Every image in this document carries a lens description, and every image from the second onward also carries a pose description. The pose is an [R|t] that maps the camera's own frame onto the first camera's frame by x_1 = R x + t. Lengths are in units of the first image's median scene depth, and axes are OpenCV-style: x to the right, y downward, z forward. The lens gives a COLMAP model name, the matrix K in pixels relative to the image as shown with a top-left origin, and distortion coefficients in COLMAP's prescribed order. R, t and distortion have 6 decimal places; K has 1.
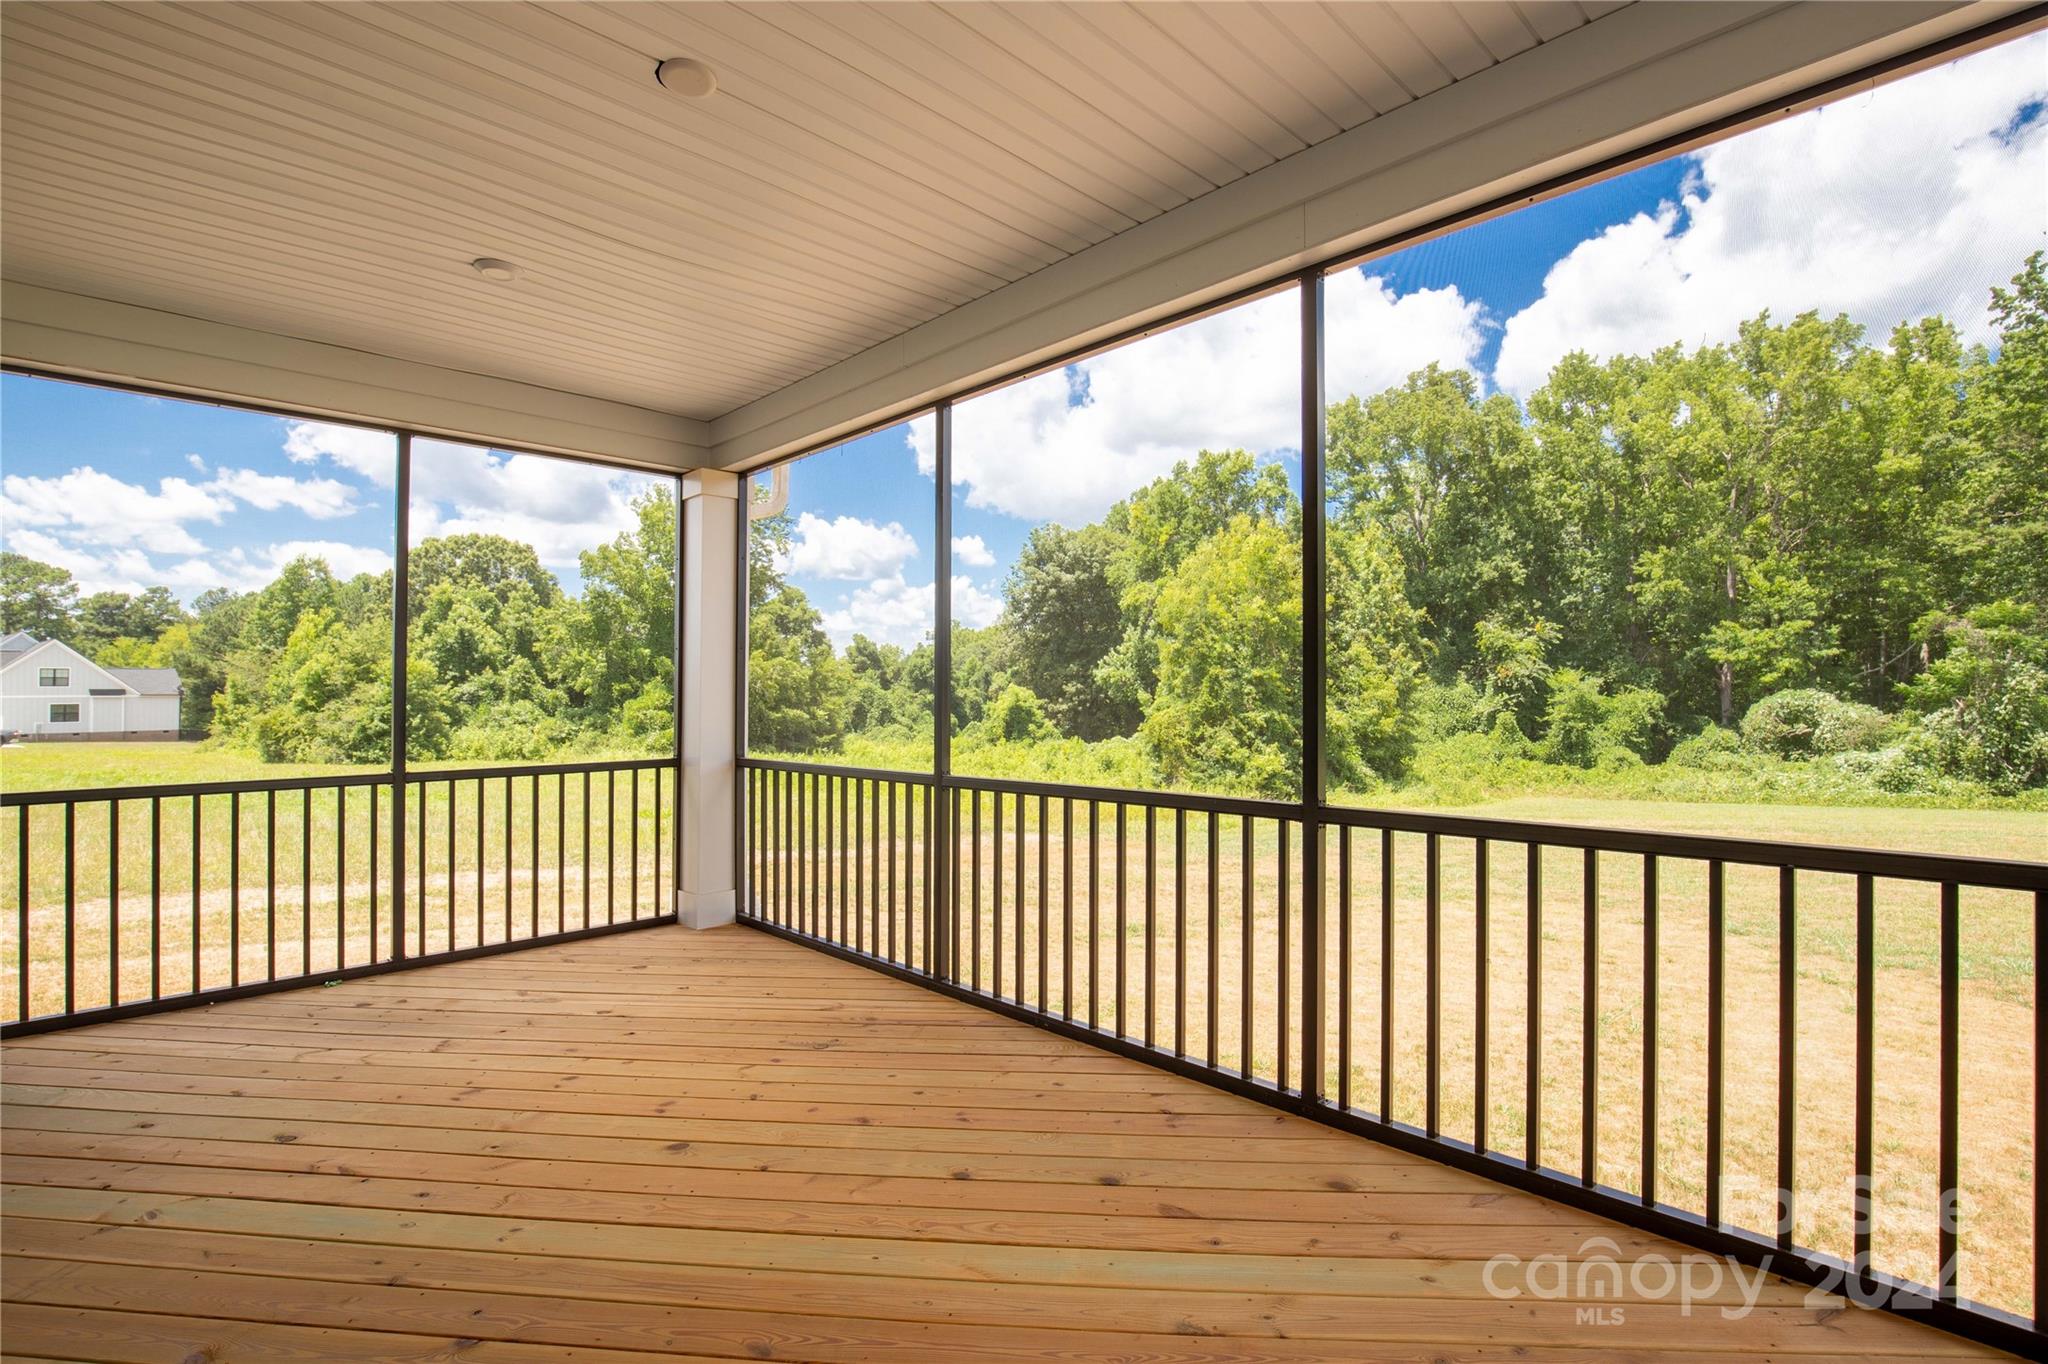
lens RADIAL K [[949.3, 0, 1024.0], [0, 949.3, 682.0], [0, 0, 1]] dist [-0.003961, 0.000389]
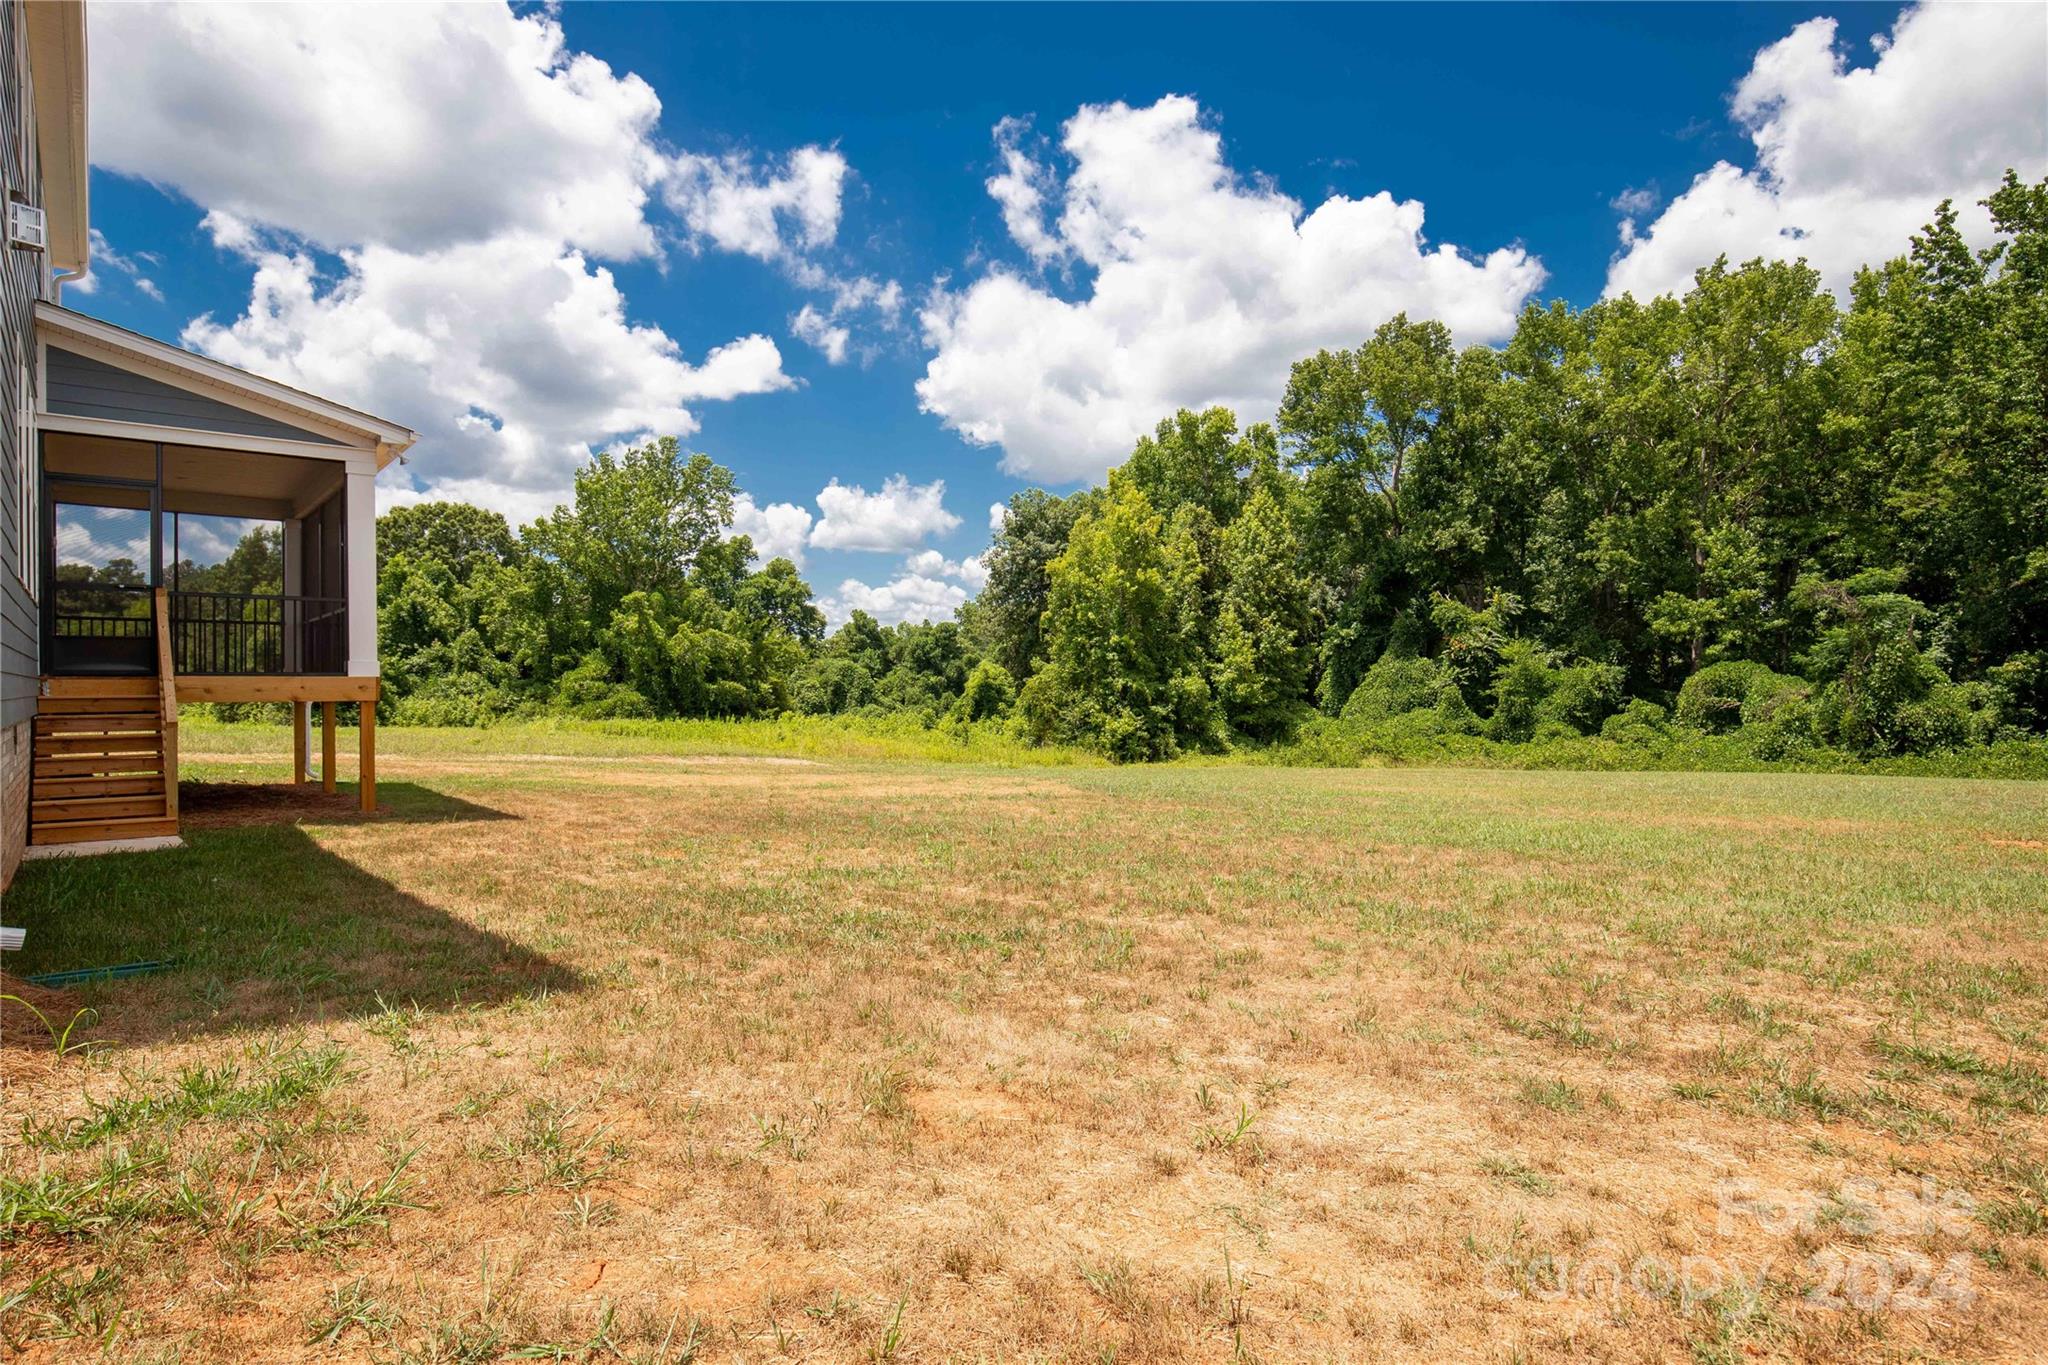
lens RADIAL K [[1127.3, 0, 1025.8], [0, 1127.3, 703.0], [0, 0, 1]] dist [0.023693, -0.000890]
pose [[0.997205, 0.005207, -0.074530, 0.157325], [-0.003037, 0.999569, 0.029199, 0.015739], [0.074650, -0.028891, 0.996791, -0.166351]]
